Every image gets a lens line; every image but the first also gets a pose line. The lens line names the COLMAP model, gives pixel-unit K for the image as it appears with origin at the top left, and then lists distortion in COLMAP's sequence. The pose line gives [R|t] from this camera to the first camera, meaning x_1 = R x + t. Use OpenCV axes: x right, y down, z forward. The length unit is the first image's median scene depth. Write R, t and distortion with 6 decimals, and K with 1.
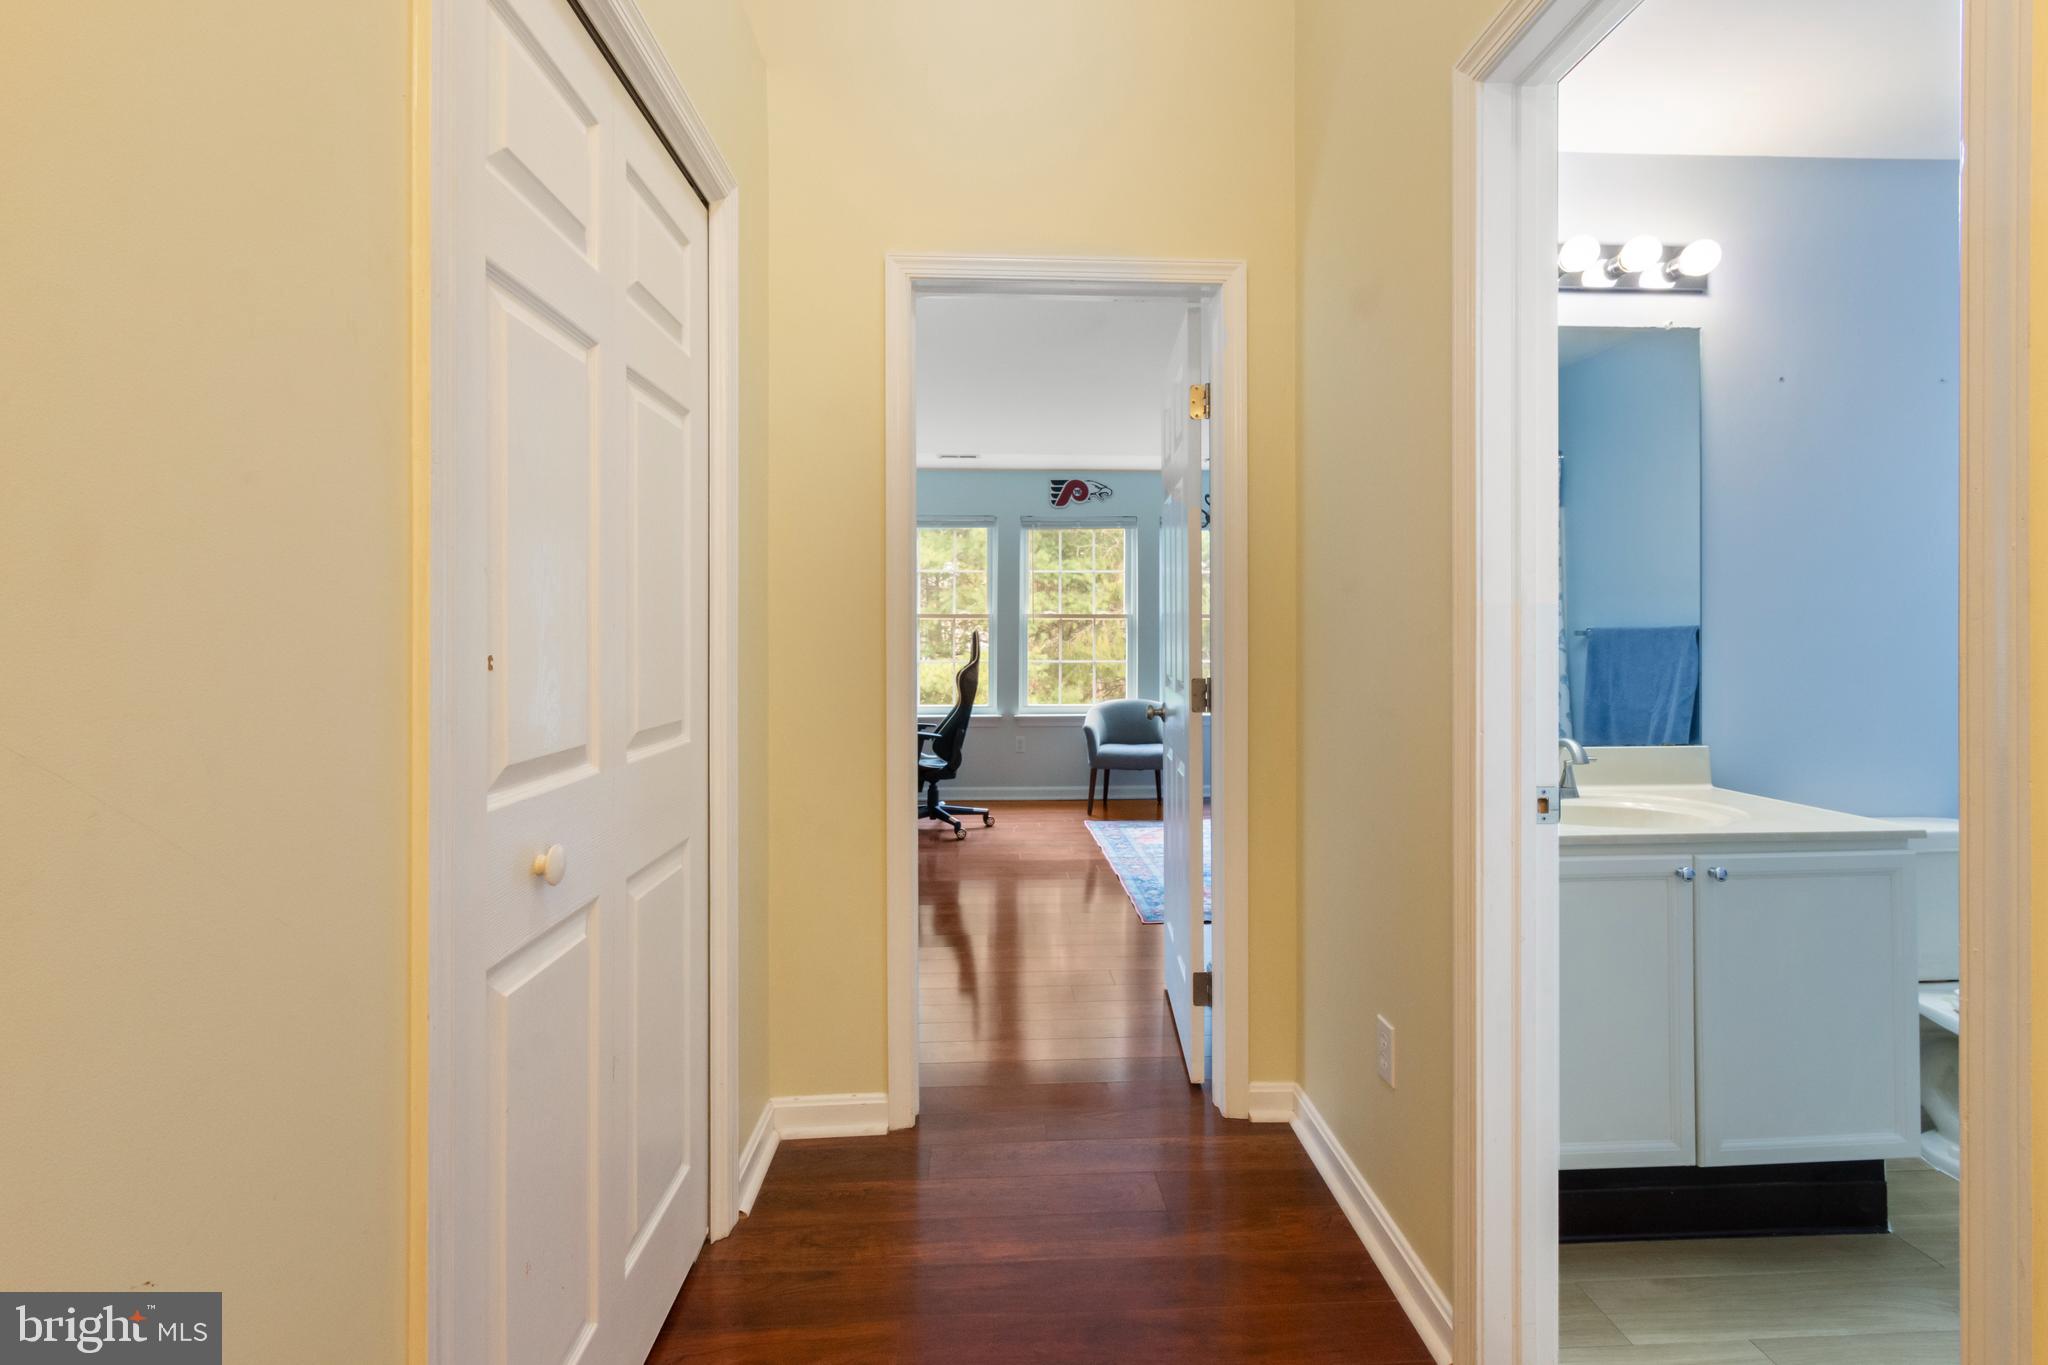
lens RADIAL K [[917.7, 0, 1033.1], [0, 917.7, 630.1], [0, 0, 1]] dist [0.004109, -0.001724]
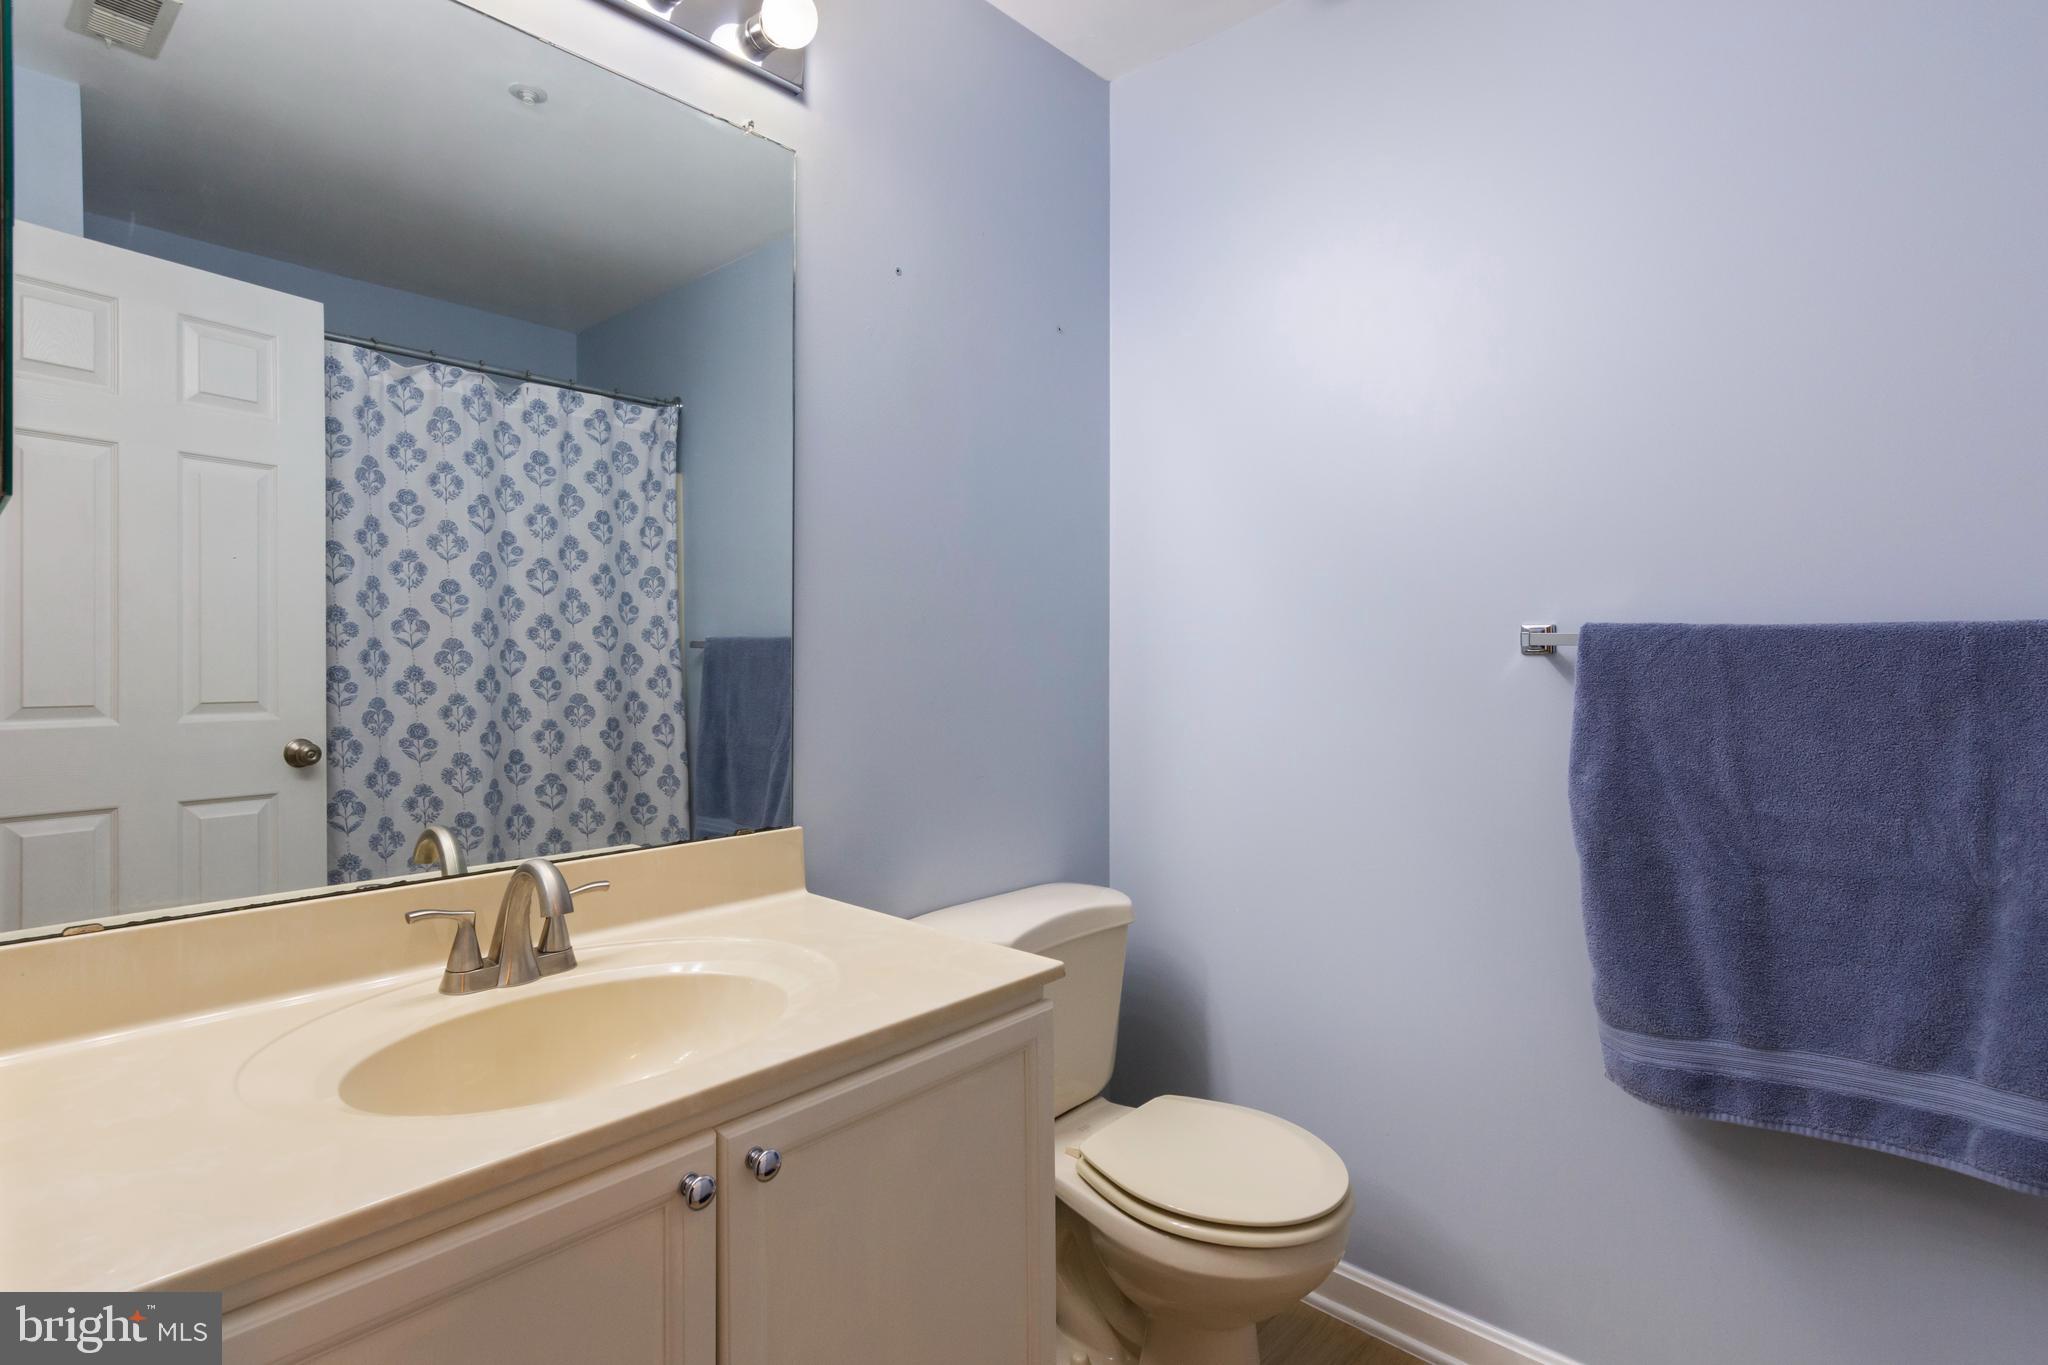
lens RADIAL K [[985.4, 0, 1025.8], [0, 985.4, 677.5], [0, 0, 1]] dist [0.000031, -0.000060]
pose [[0.706280, -0.018183, 0.707699, 0.365496], [-0.009645, 0.999330, 0.035302, -0.001122], [-0.707867, -0.031759, 0.705631, 0.418065]]
